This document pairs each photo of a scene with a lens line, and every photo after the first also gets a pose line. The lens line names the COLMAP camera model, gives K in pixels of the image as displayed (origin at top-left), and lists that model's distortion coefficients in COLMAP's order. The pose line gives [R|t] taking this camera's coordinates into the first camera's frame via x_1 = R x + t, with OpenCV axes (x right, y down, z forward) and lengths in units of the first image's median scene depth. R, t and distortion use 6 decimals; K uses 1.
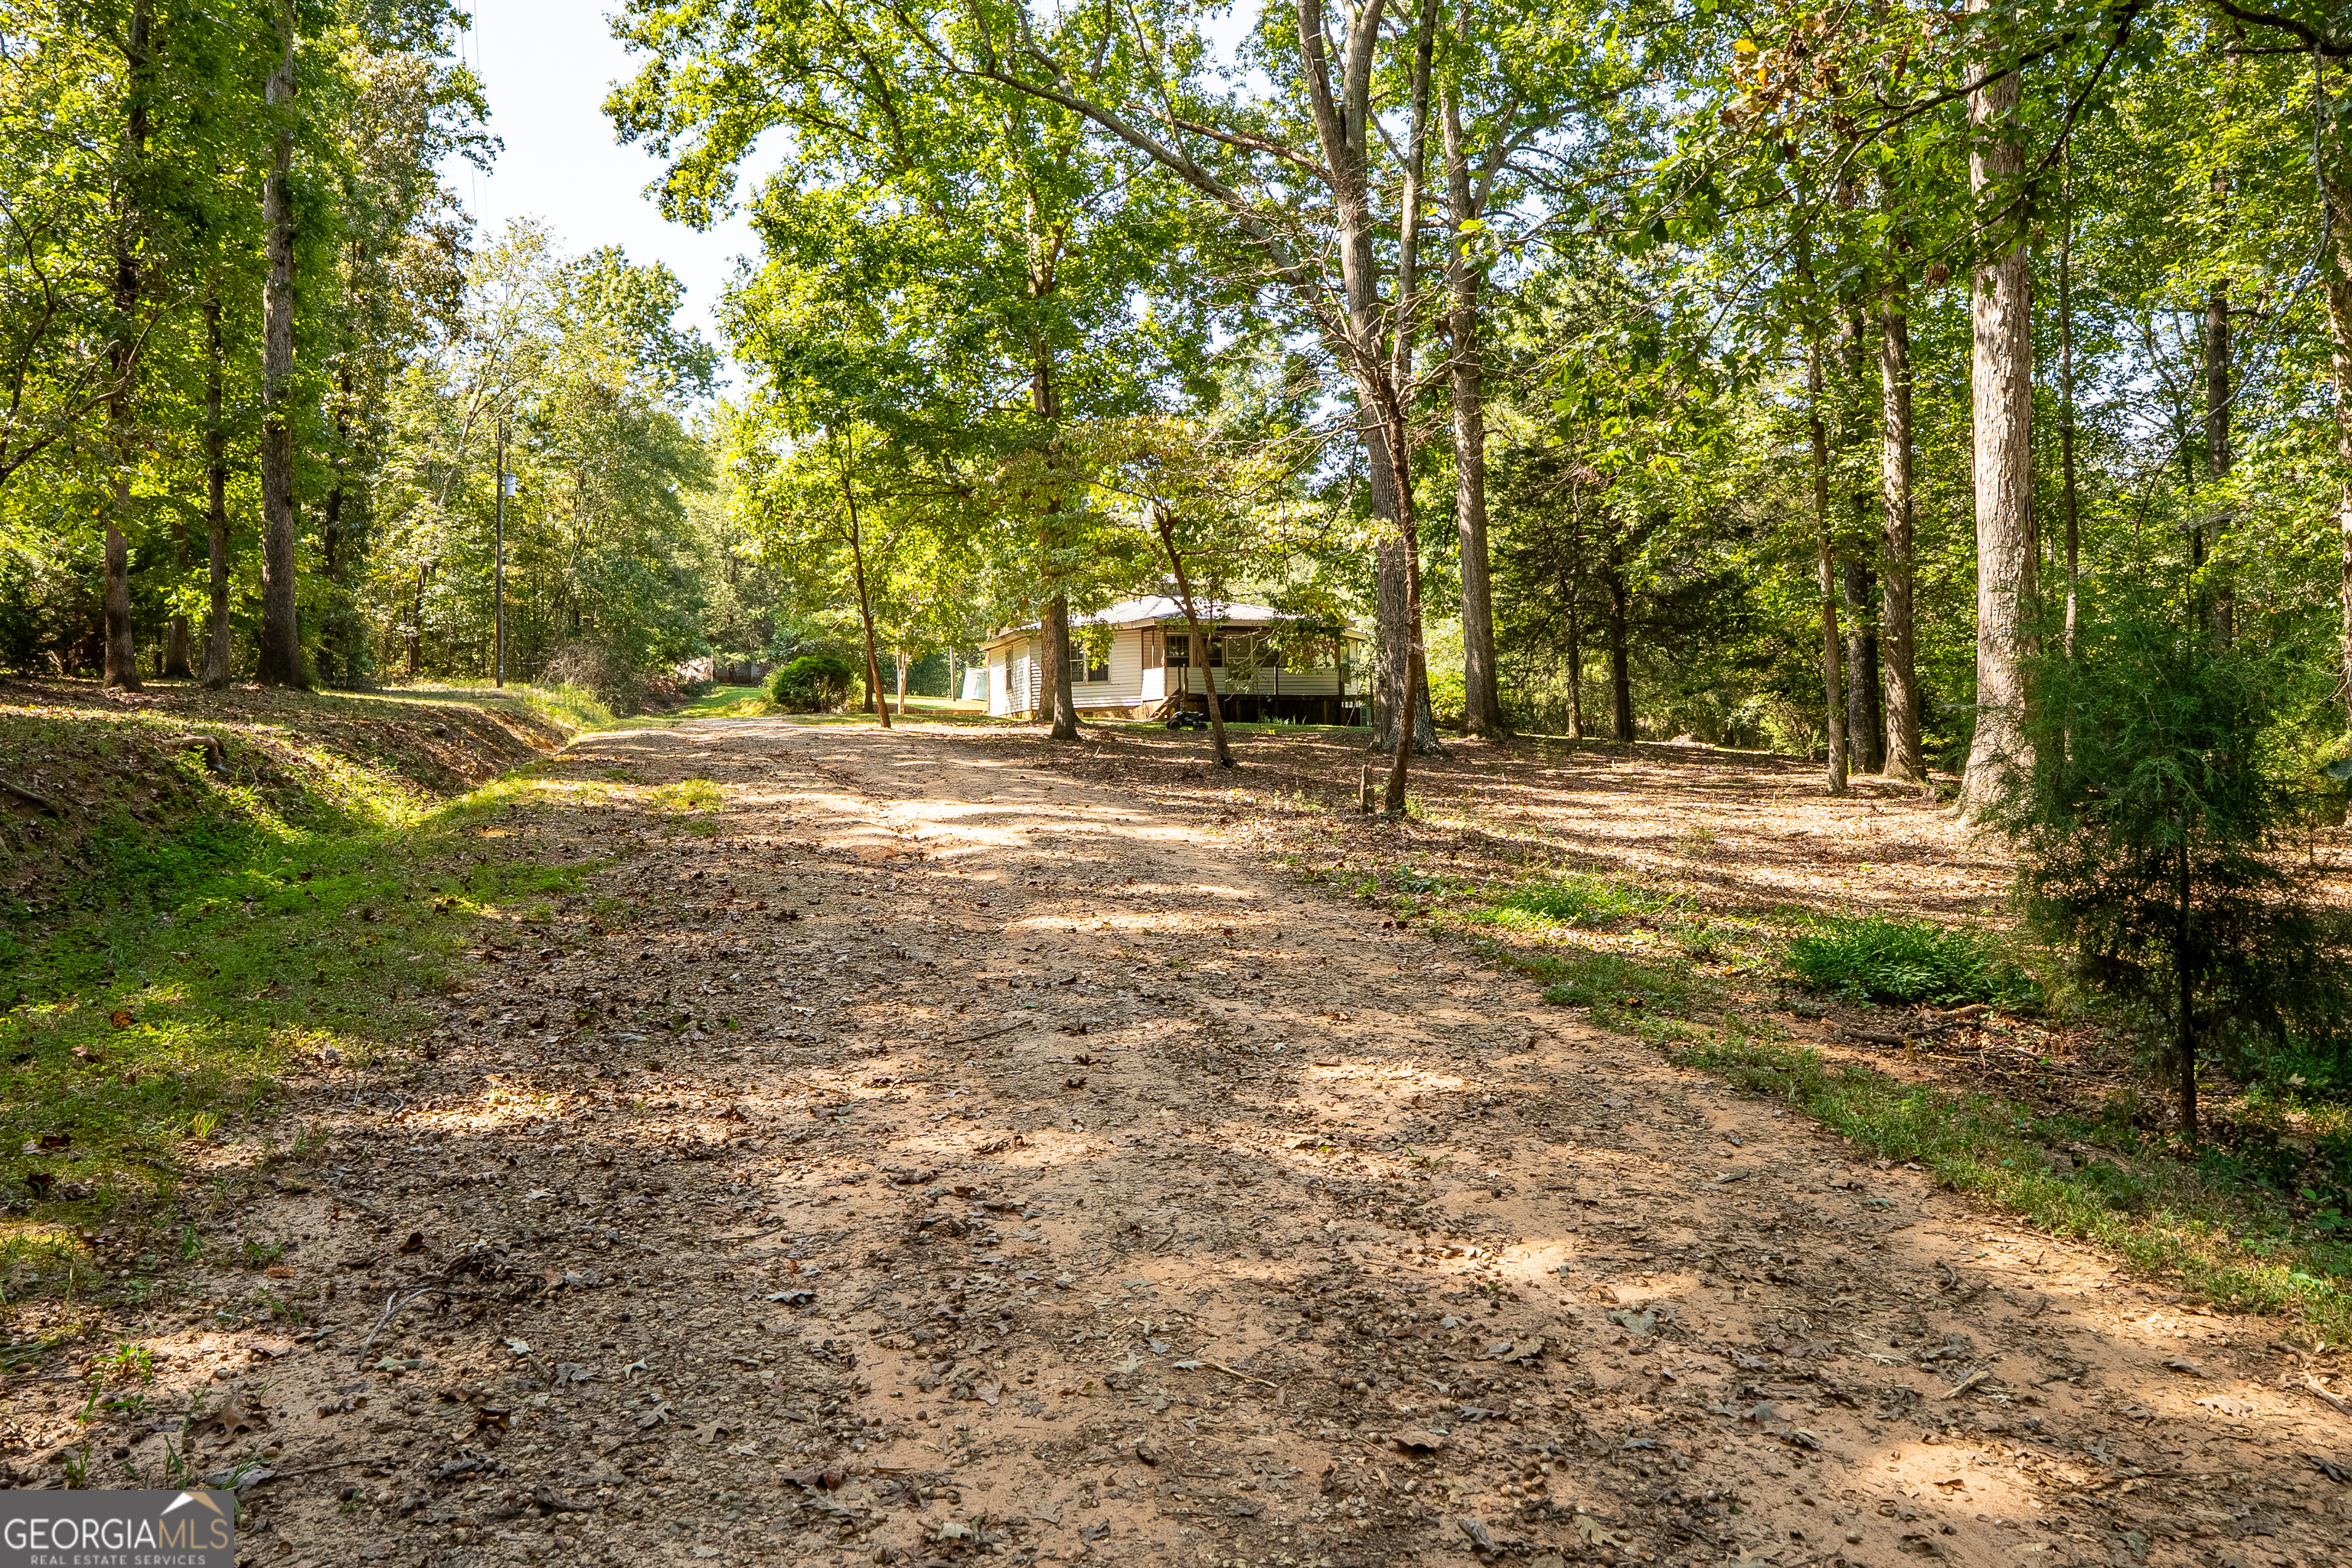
lens RADIAL K [[1640.3, 0, 1176.0], [0, 1640.3, 784.0], [0, 0, 1]] dist [-0.002758, -0.000309]
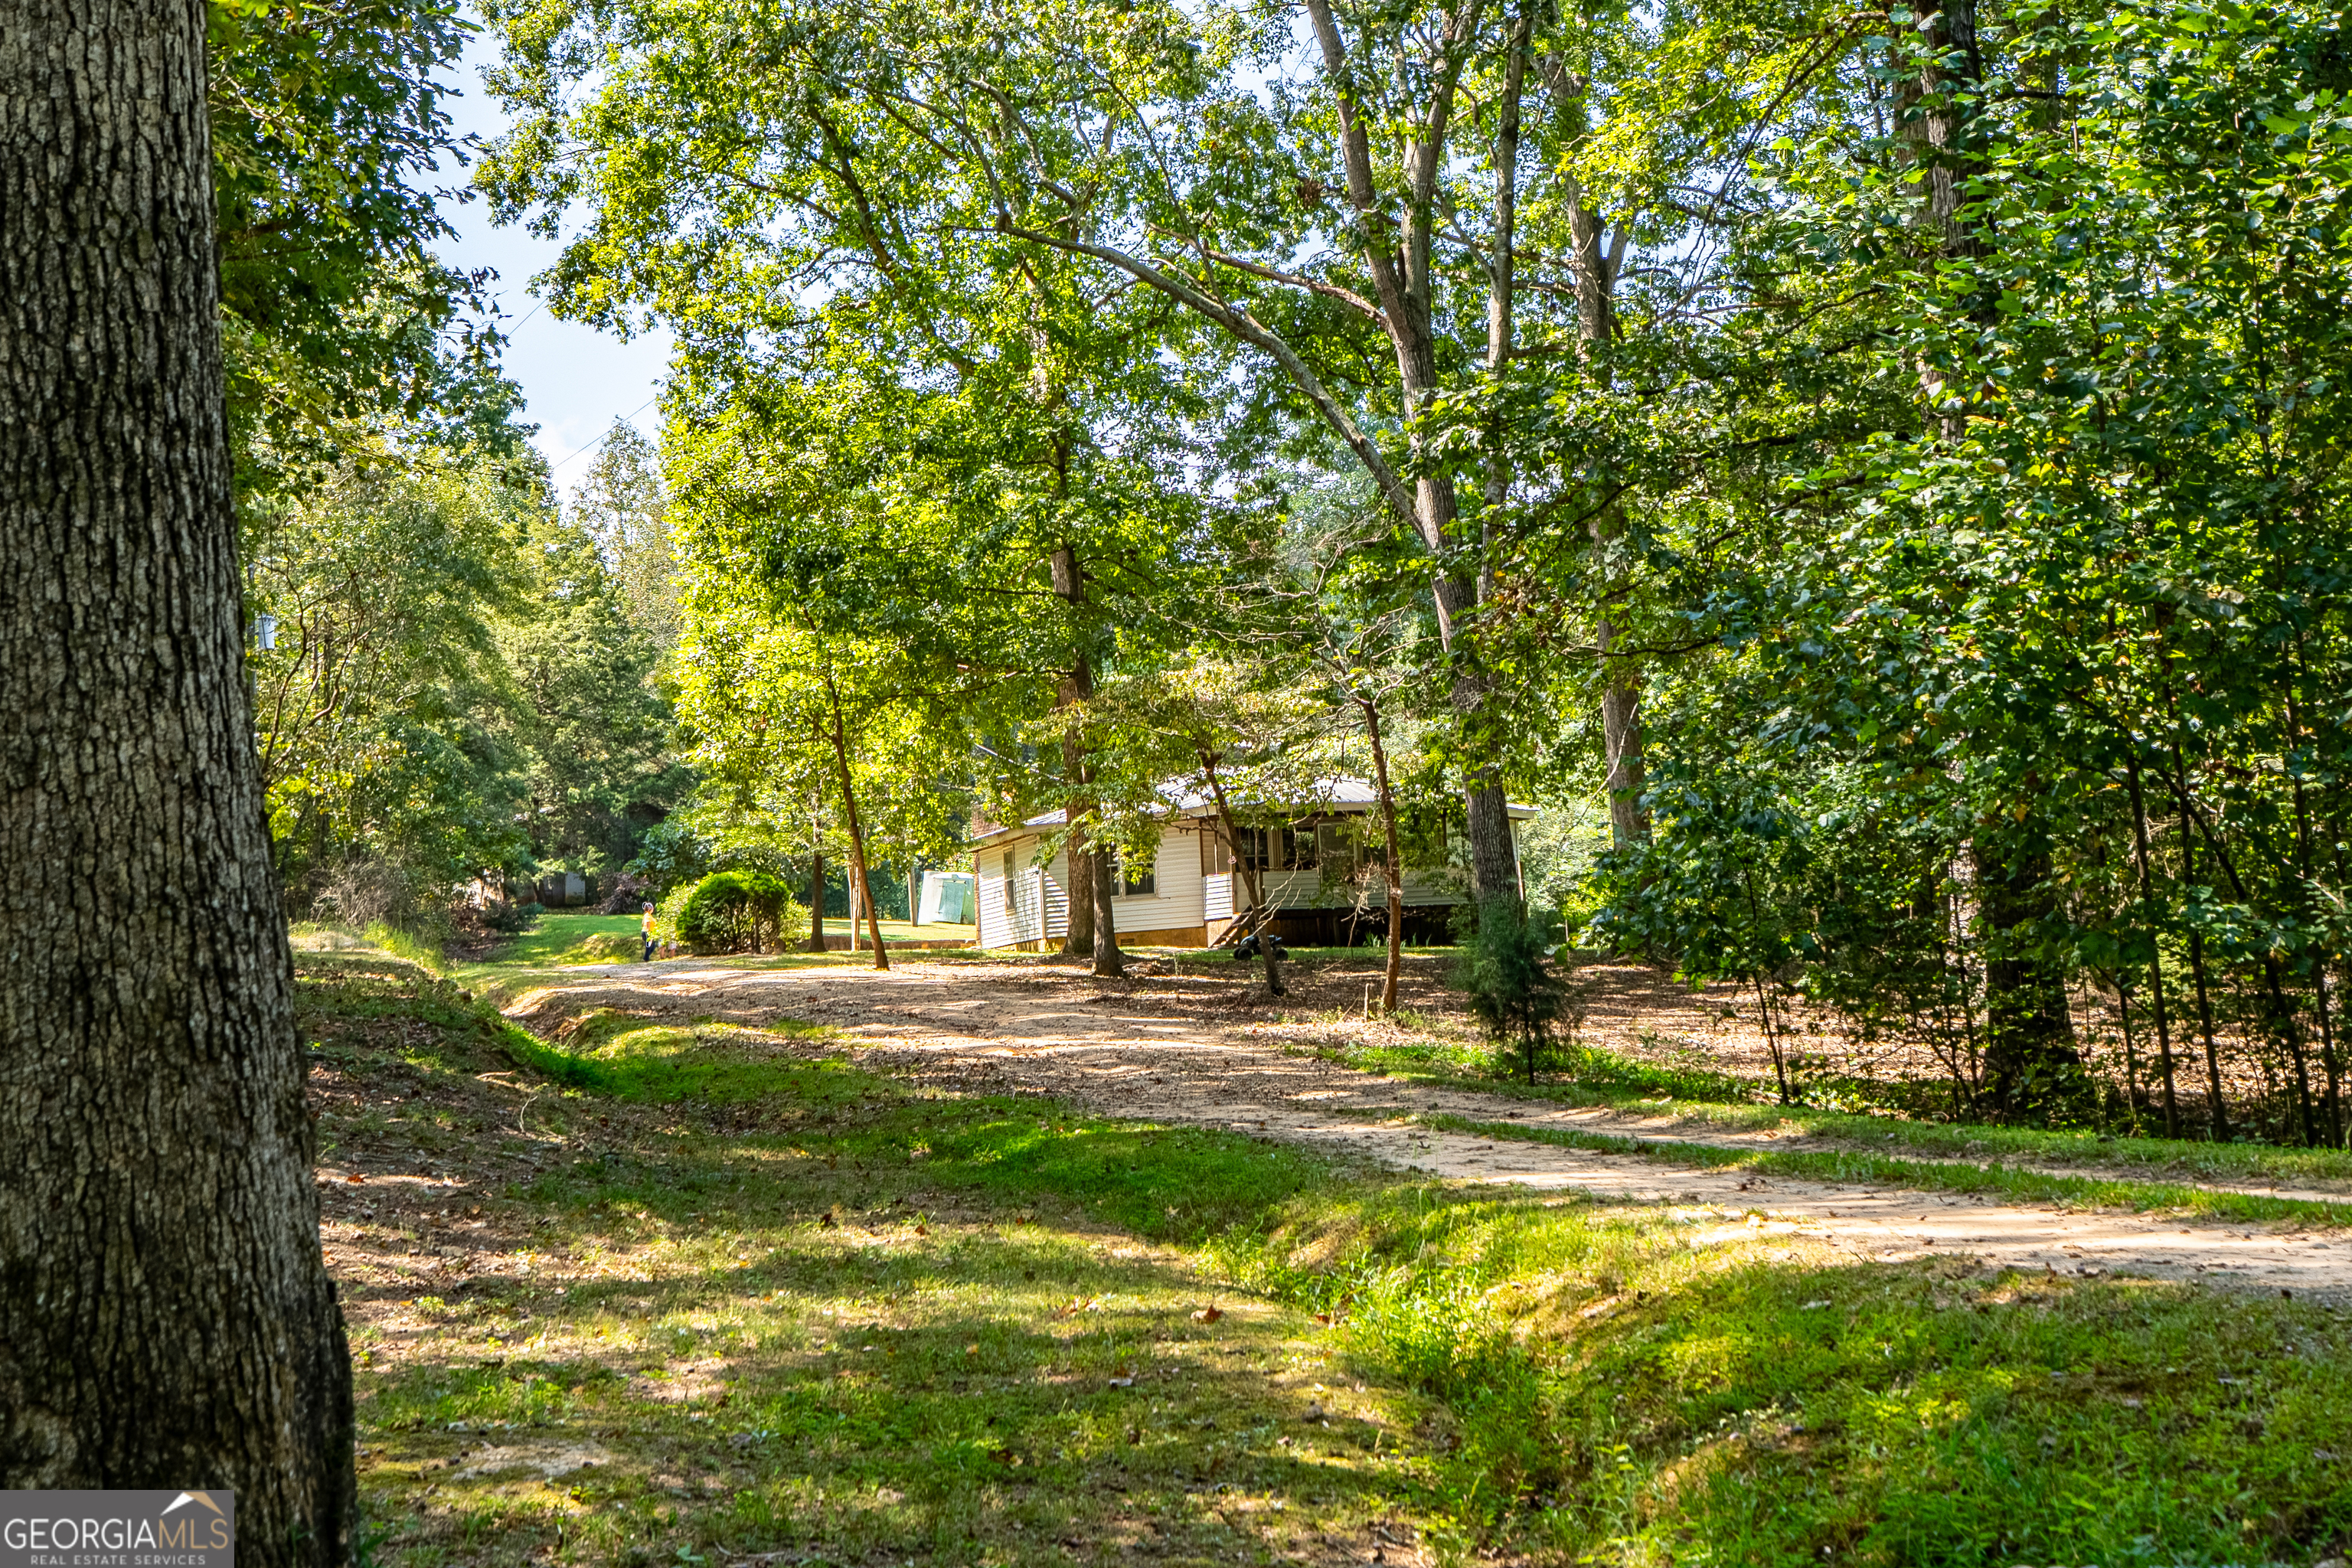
lens RADIAL K [[3444.9, 0, 1176.0], [0, 3444.9, 784.0], [0, 0, 1]] dist [0.026384, 0.038927]
pose [[0.998614, -0.037670, -0.036767, 0.026451], [0.034414, 0.995745, -0.085489, 0.018996], [0.039831, 0.084105, 0.995661, -0.525356]]
